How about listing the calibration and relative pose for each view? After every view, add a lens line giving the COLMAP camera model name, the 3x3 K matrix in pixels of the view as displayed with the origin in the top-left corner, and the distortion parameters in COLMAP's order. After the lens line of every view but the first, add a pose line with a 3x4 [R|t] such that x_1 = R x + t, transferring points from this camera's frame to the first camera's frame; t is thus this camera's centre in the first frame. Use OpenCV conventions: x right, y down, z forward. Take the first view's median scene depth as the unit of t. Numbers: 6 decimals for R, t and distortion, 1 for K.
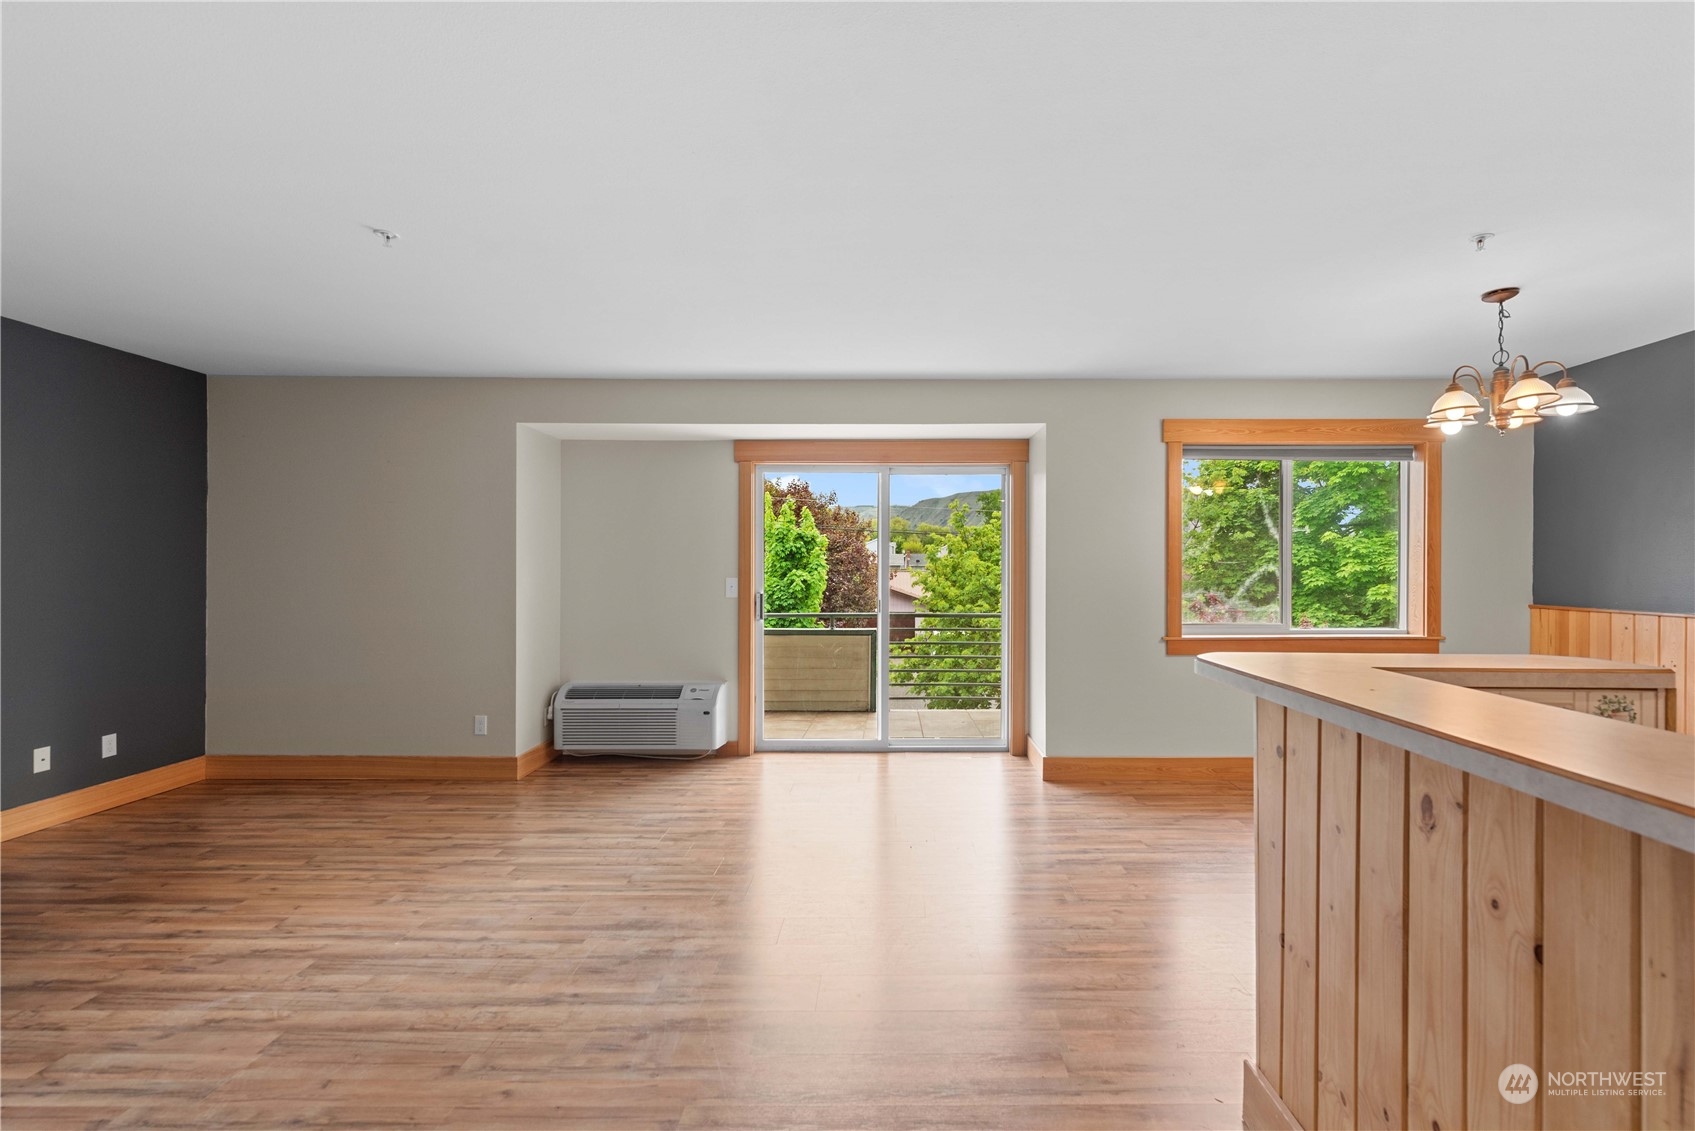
lens RADIAL K [[757.5, 0, 895.8], [0, 757.5, 569.1], [0, 0, 1]] dist [0.000984, -0.000165]
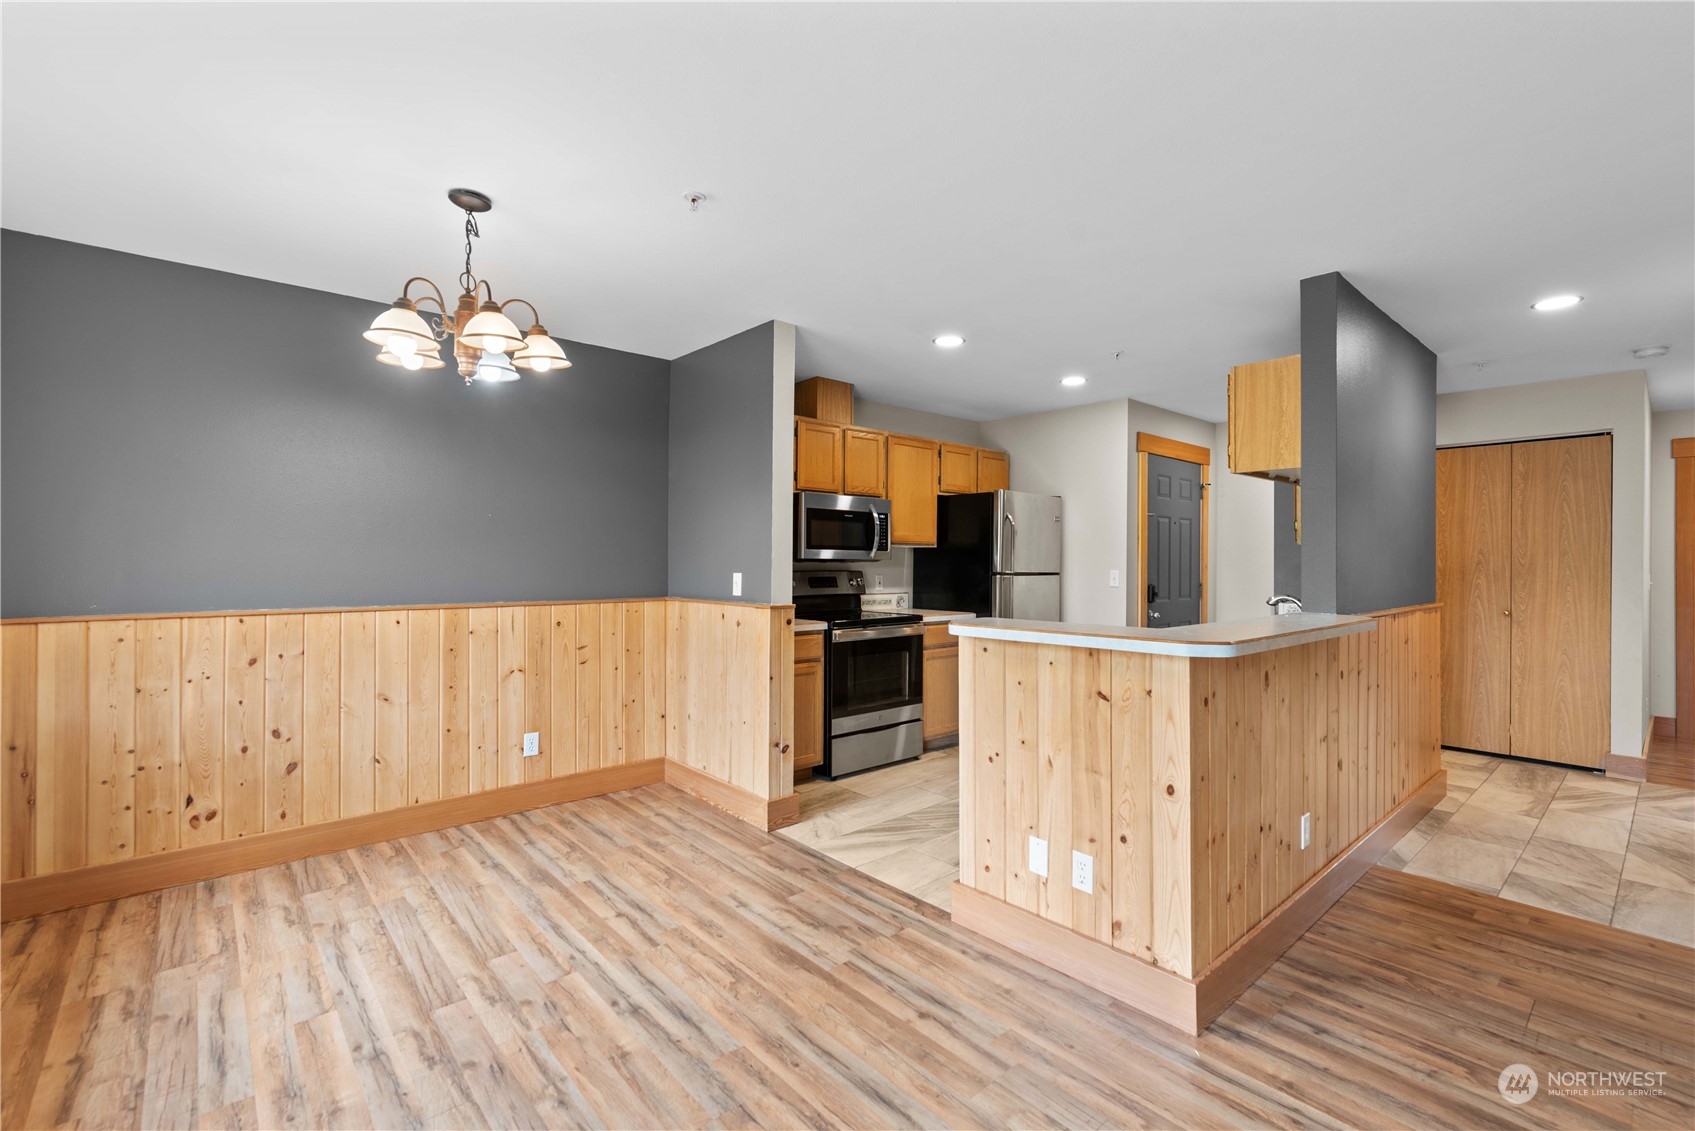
lens RADIAL K [[743.6, 0, 858.0], [0, 743.6, 555.9], [0, 0, 1]] dist [0.000908, -0.000356]
pose [[-0.665068, 0.001830, 0.746780, -0.016402], [-0.002325, 0.999987, -0.004521, -0.000204], [-0.746779, -0.004743, -0.665056, 0.781252]]
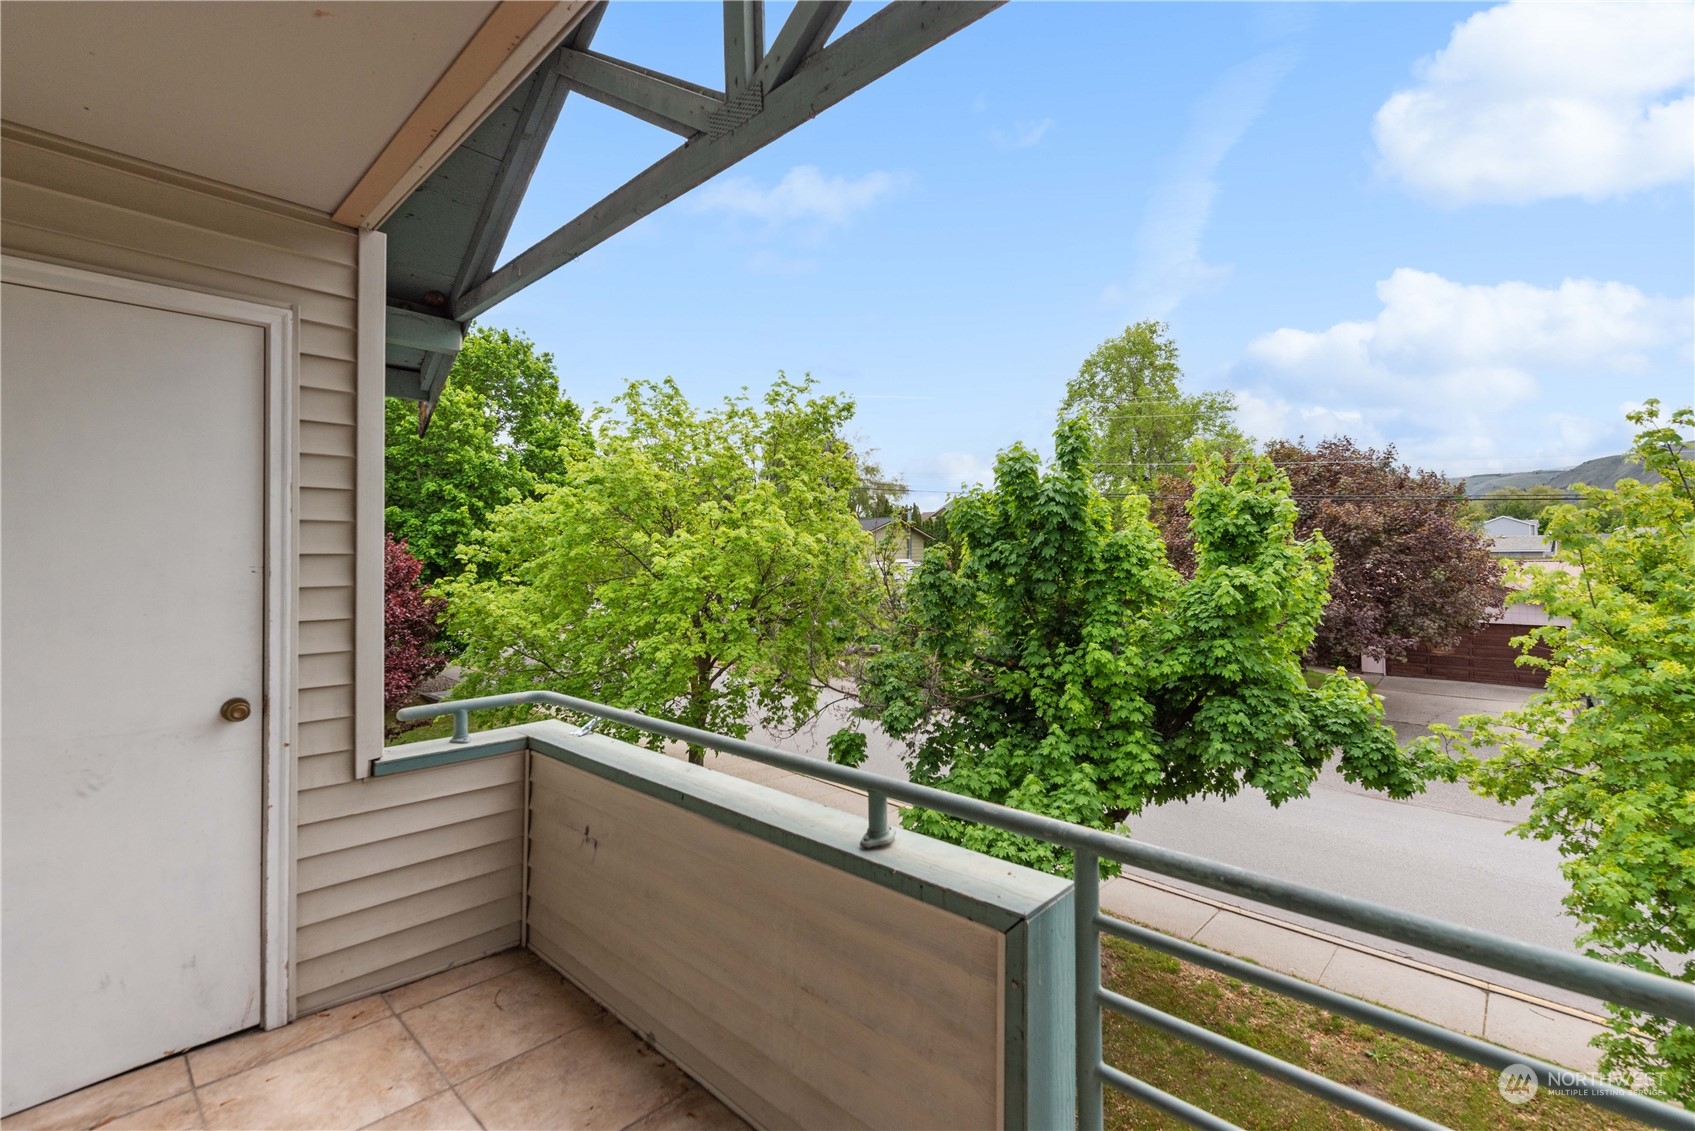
lens RADIAL K [[742.6, 0, 859.4], [0, 742.6, 536.8], [0, 0, 1]] dist [0.001769, -0.000110]
pose [[0.736140, -0.027519, -0.676270, 0.104773], [0.007122, 0.999433, -0.032917, -0.012797], [0.676792, 0.019415, 0.735918, 1.215966]]
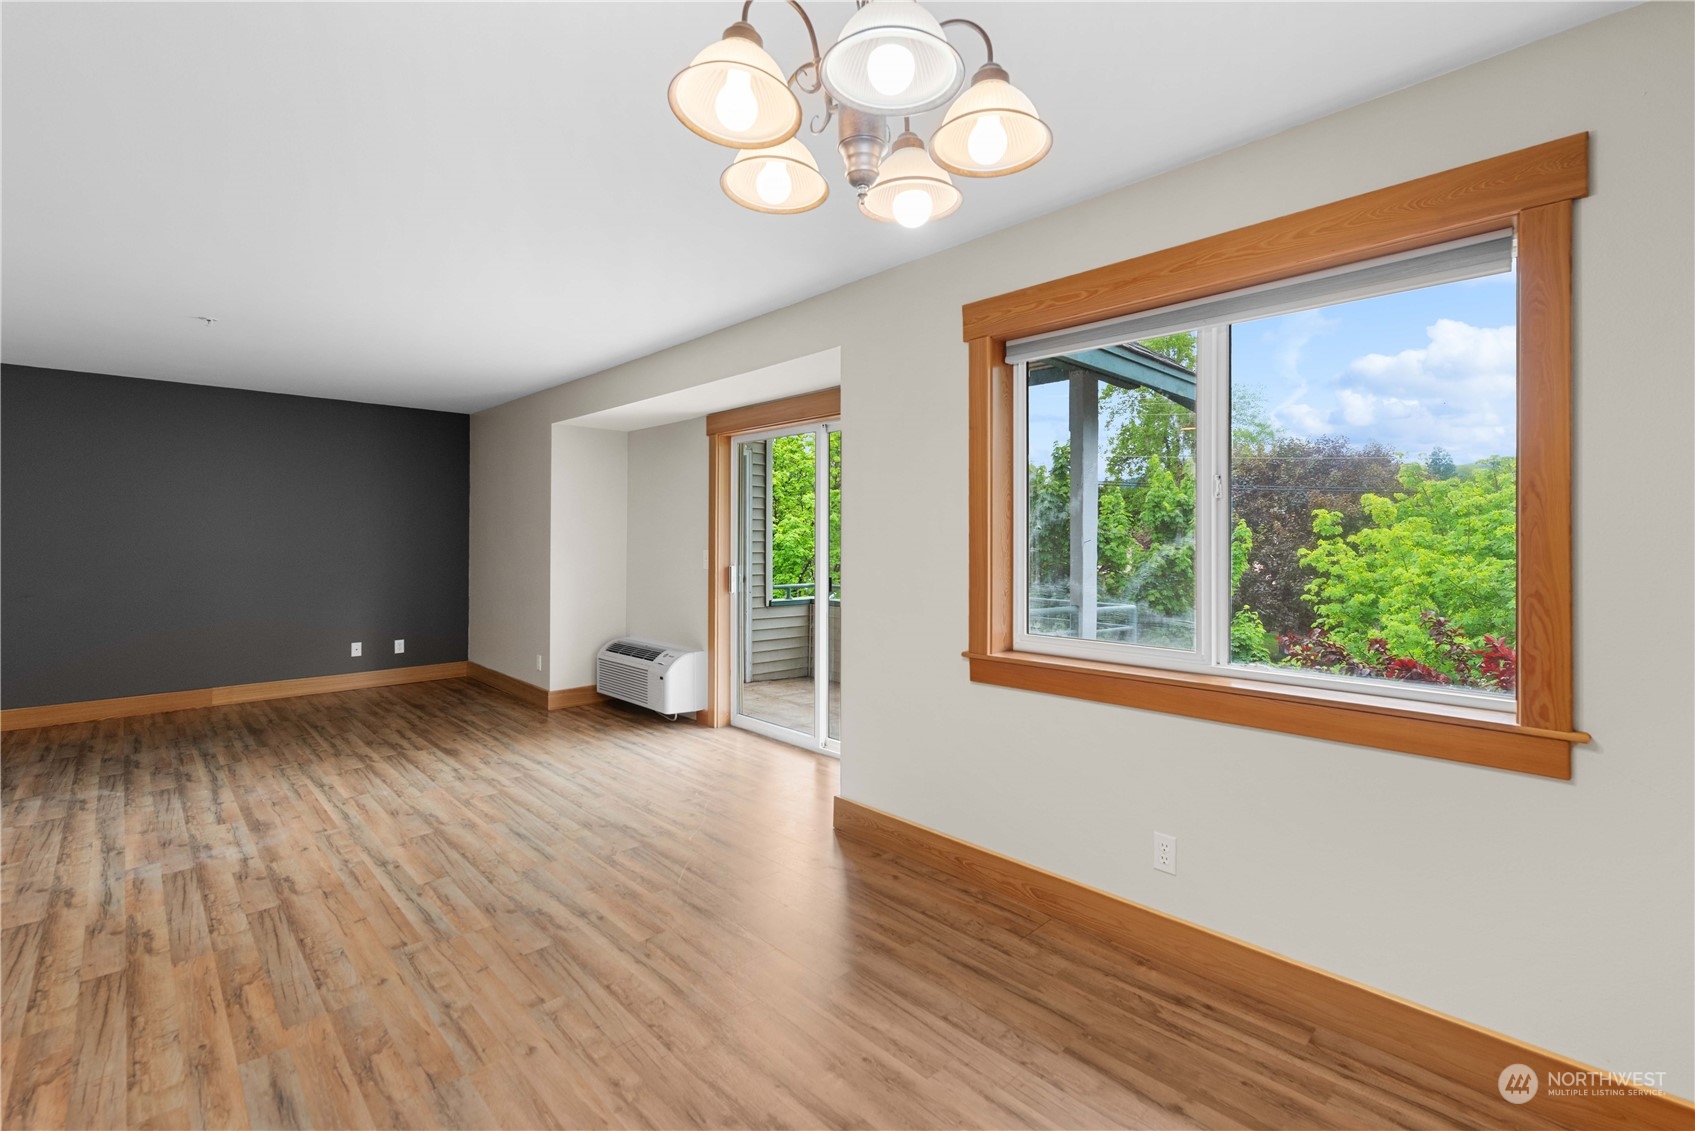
lens RADIAL K [[750.9, 0, 859.5], [0, 750.9, 533.8], [0, 0, 1]] dist [0.002551, -0.000296]
pose [[0.696717, -0.004278, -0.717334, 0.696360], [-0.003377, 0.999952, -0.009244, -0.001439], [0.717338, 0.008863, 0.696669, 0.474539]]
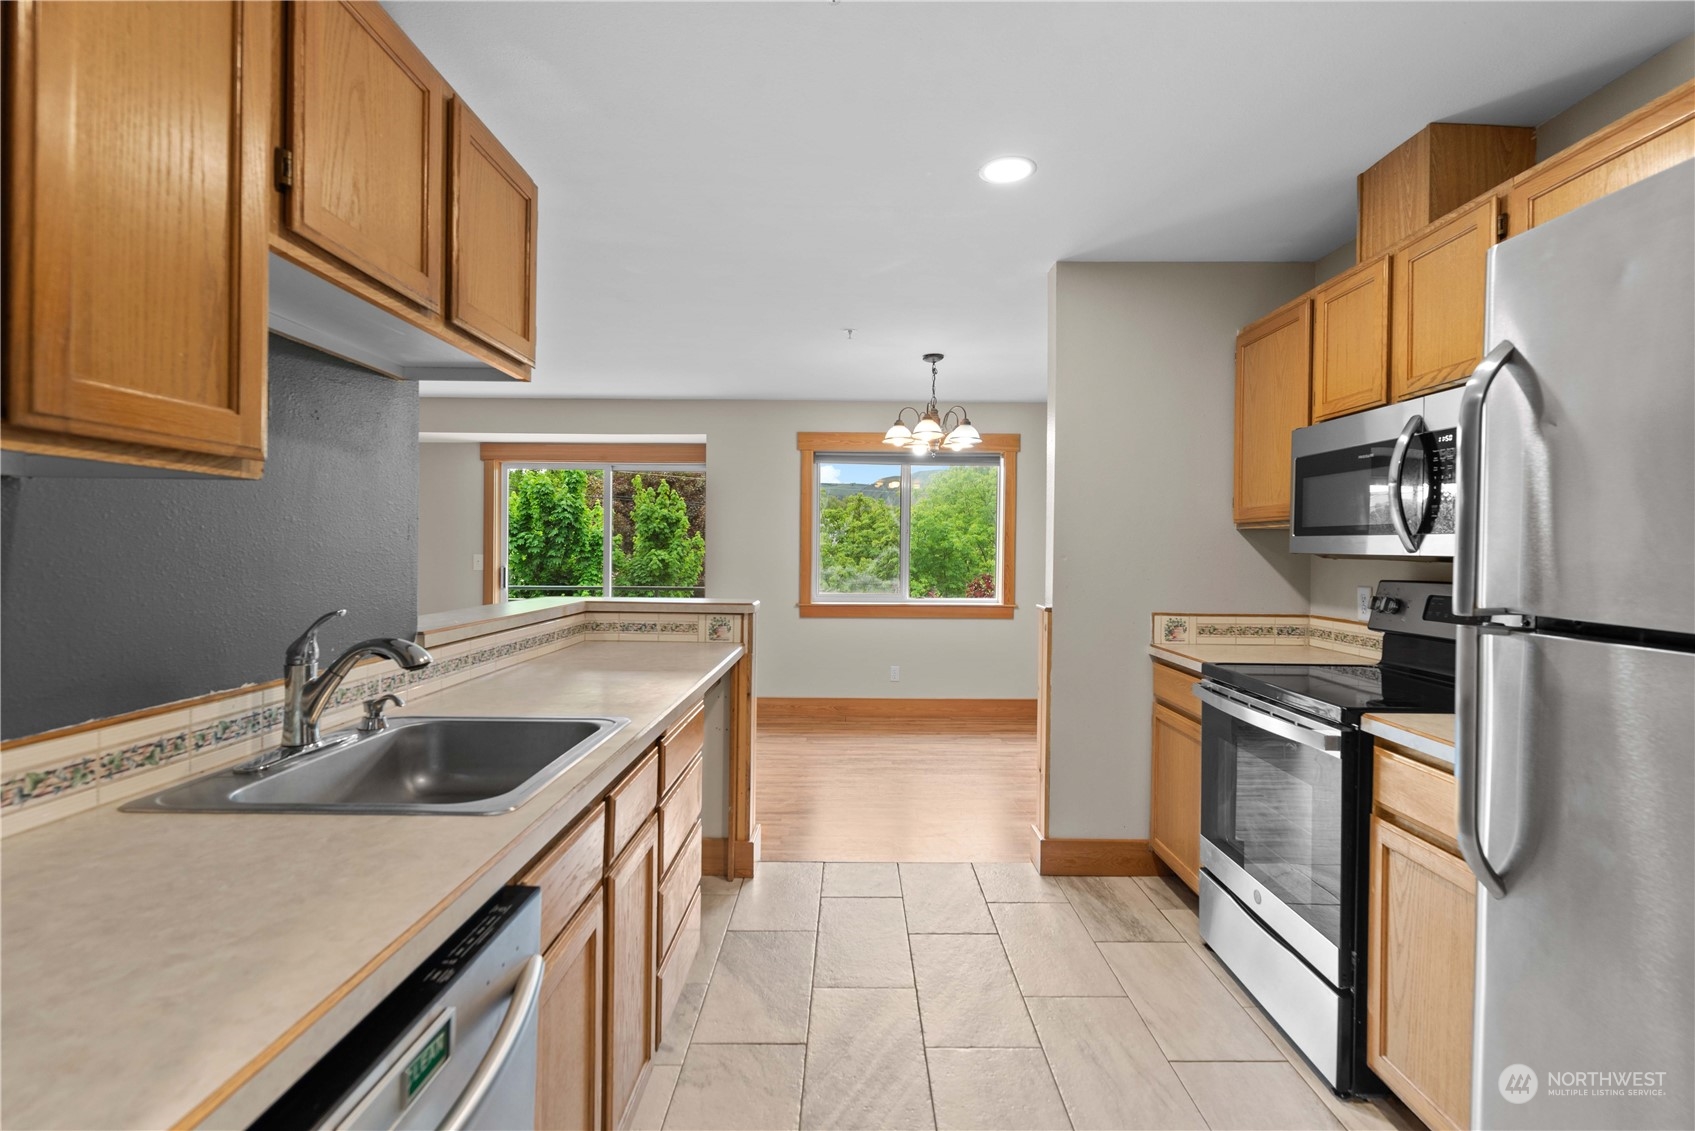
lens RADIAL K [[794.2, 0, 856.4], [0, 794.2, 555.9], [0, 0, 1]] dist [-0.000967, -0.000019]
pose [[0.999955, 0.009507, 0.000563, 0.425438], [-0.009510, 0.999934, 0.006374, 0.000330], [-0.000502, -0.006379, 0.999980, -0.313883]]
